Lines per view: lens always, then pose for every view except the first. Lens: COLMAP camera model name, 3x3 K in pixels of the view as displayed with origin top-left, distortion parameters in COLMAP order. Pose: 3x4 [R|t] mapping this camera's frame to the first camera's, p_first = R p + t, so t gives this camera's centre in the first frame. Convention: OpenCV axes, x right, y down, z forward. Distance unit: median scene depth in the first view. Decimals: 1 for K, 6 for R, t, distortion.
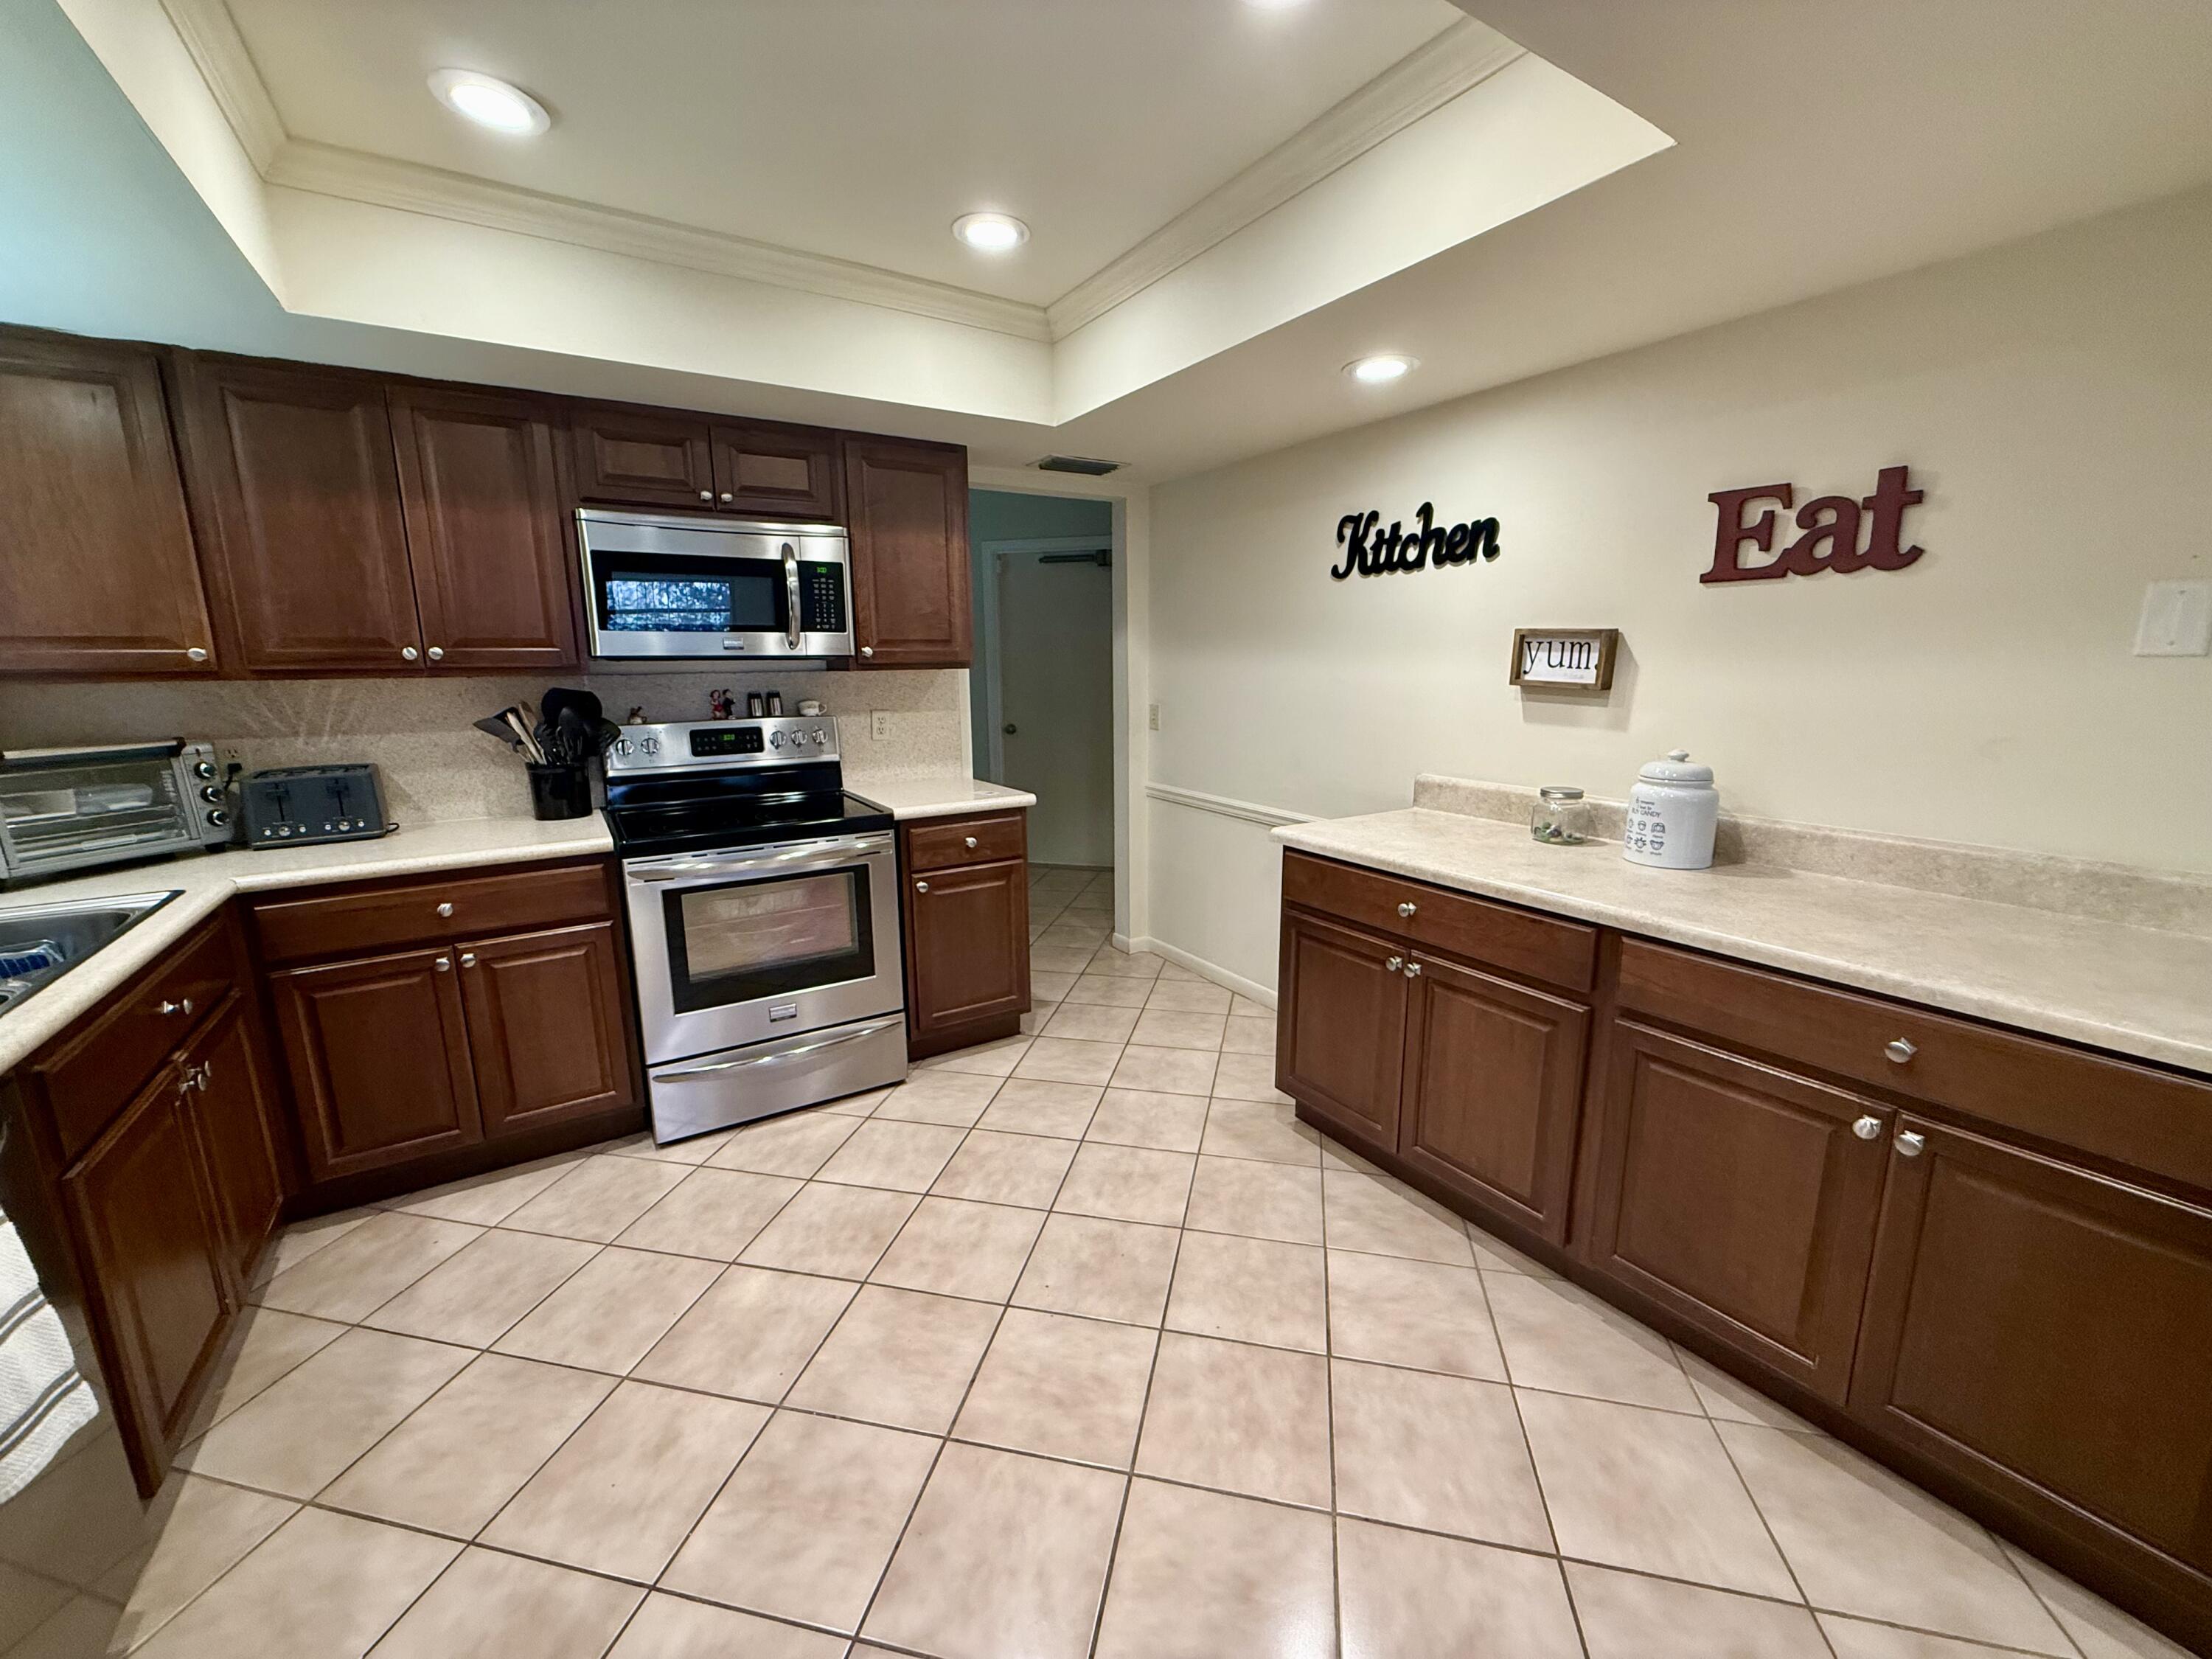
lens RADIAL K [[881.6, 0, 1102.2], [0, 881.6, 829.5], [0, 0, 1]] dist [0.001973, 0.000269]
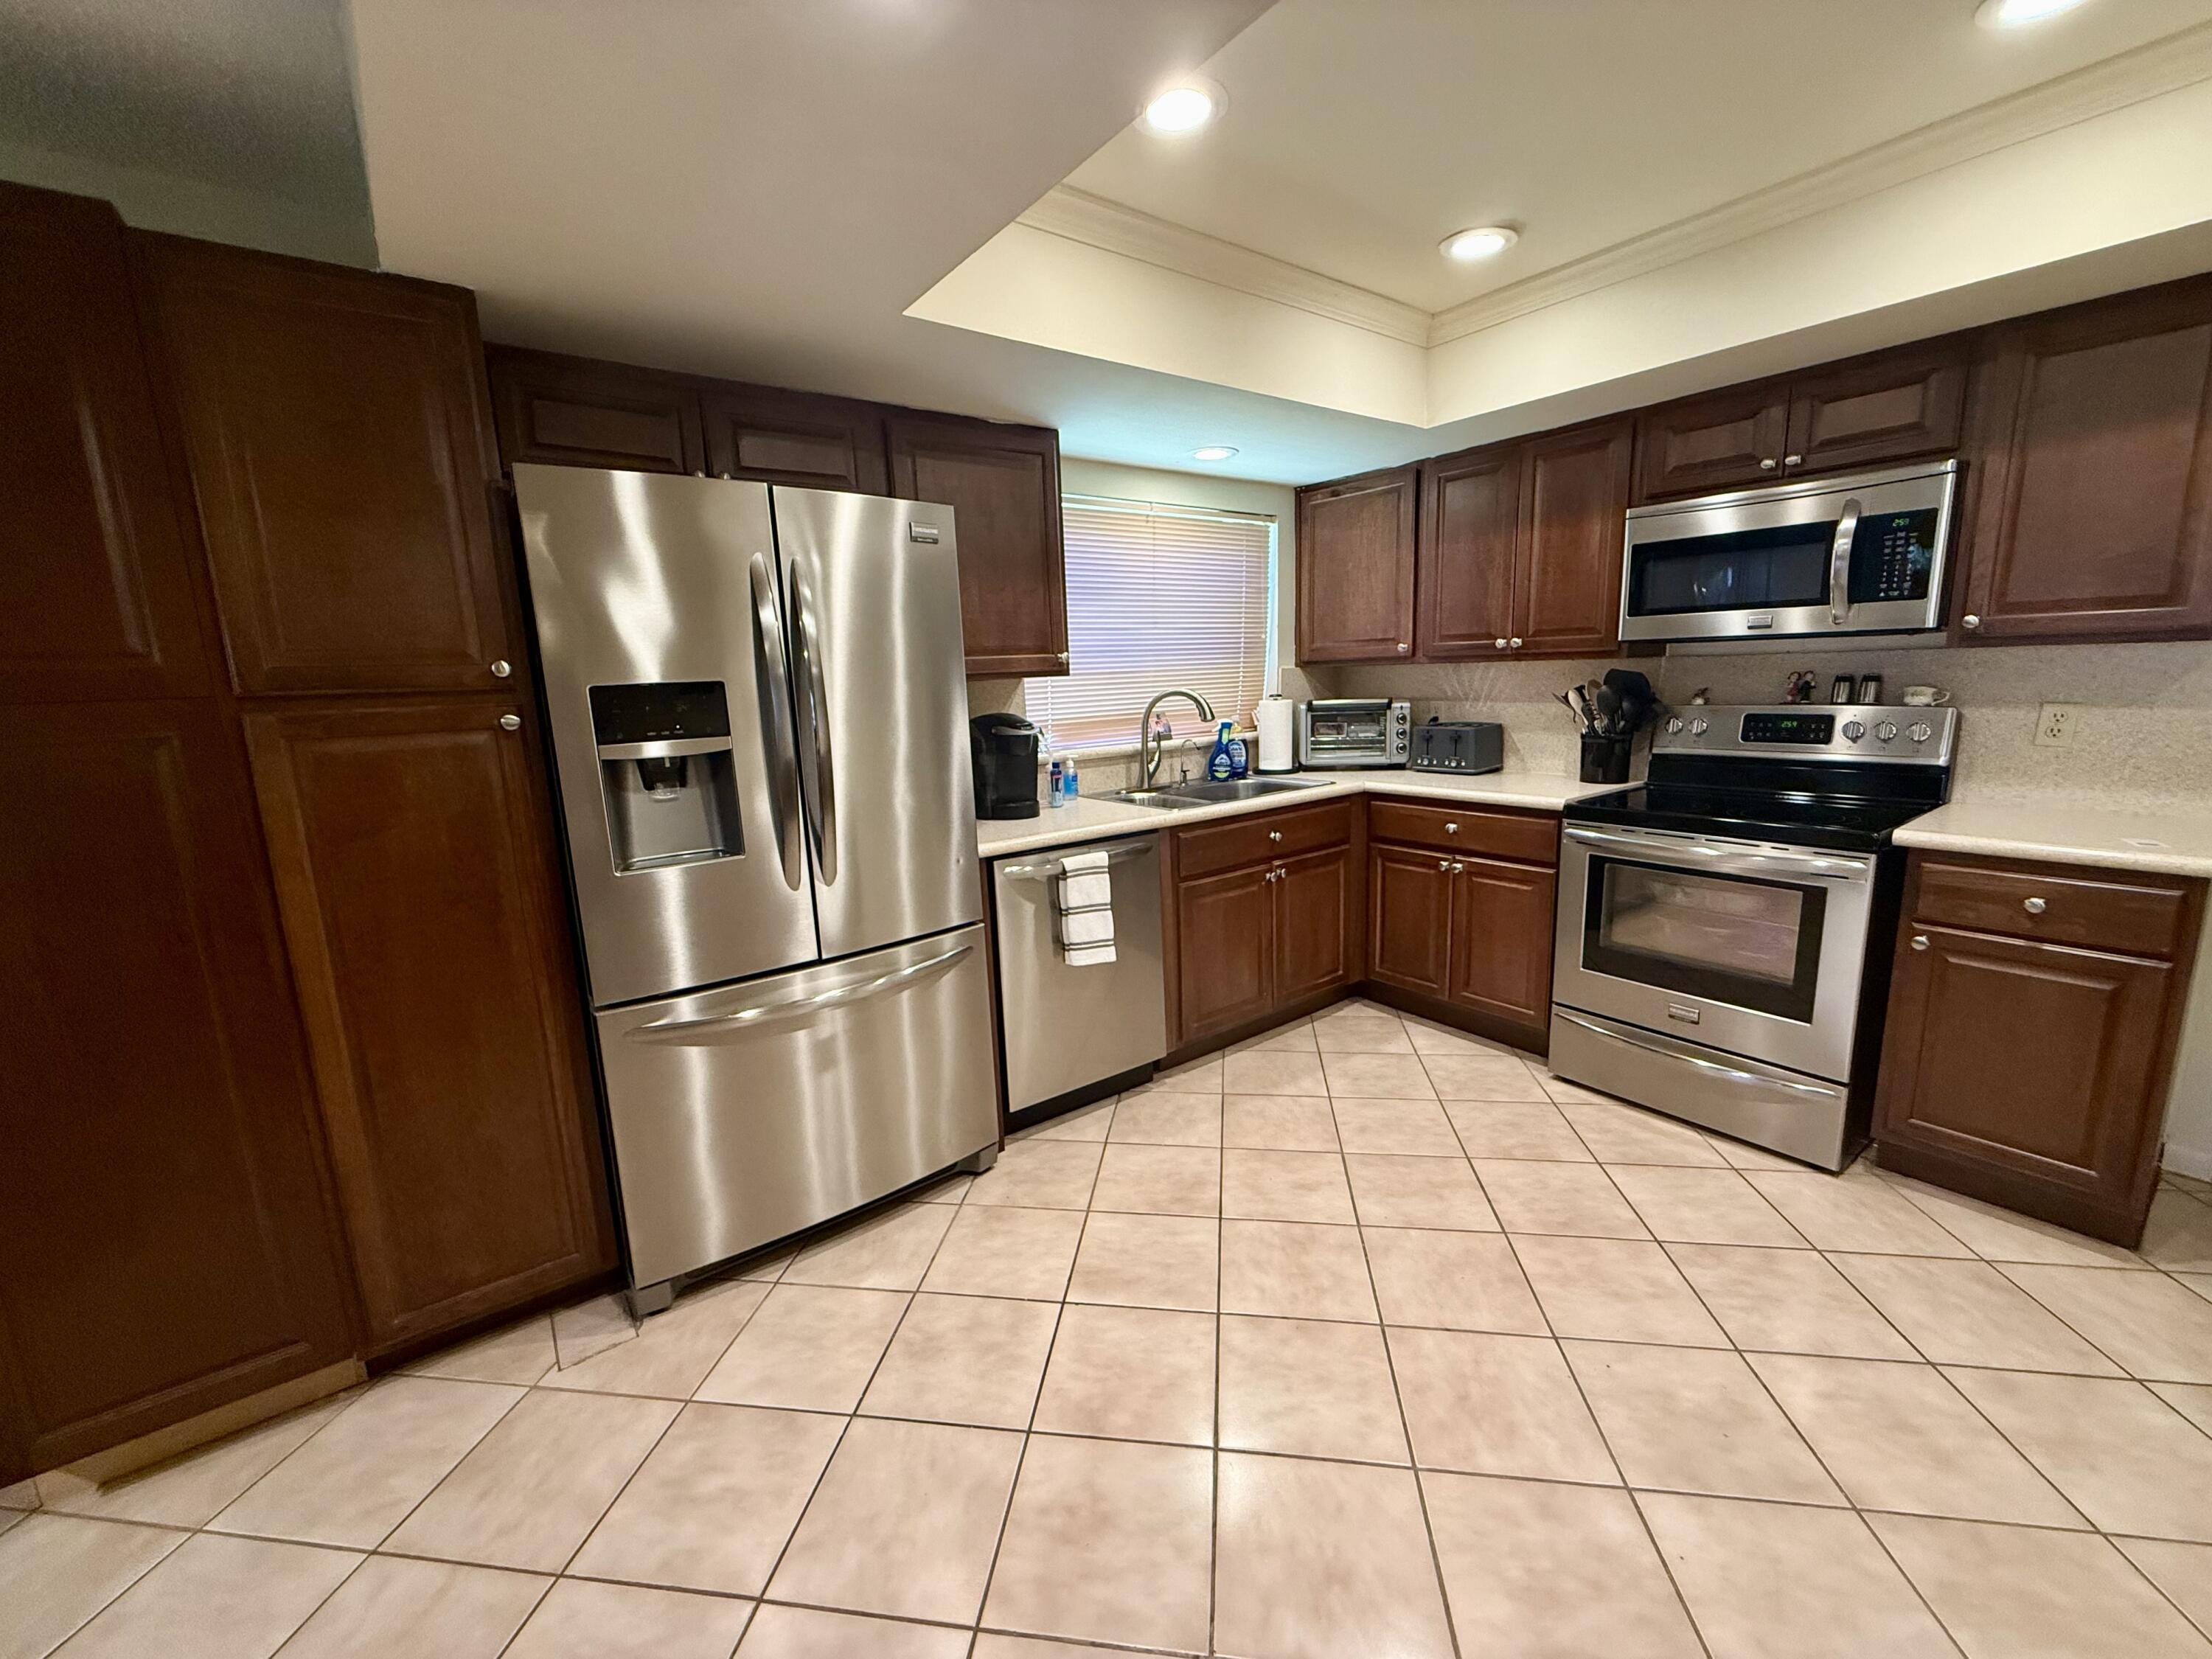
lens RADIAL K [[881.6, 0, 1099.3], [0, 881.6, 829.4], [0, 0, 1]] dist [0.001973, 0.000269]
pose [[0.077464, 0.185253, -0.979633, 0.509787], [-0.156116, 0.972718, 0.171600, -0.052863], [0.984696, 0.139644, 0.104272, 0.266172]]
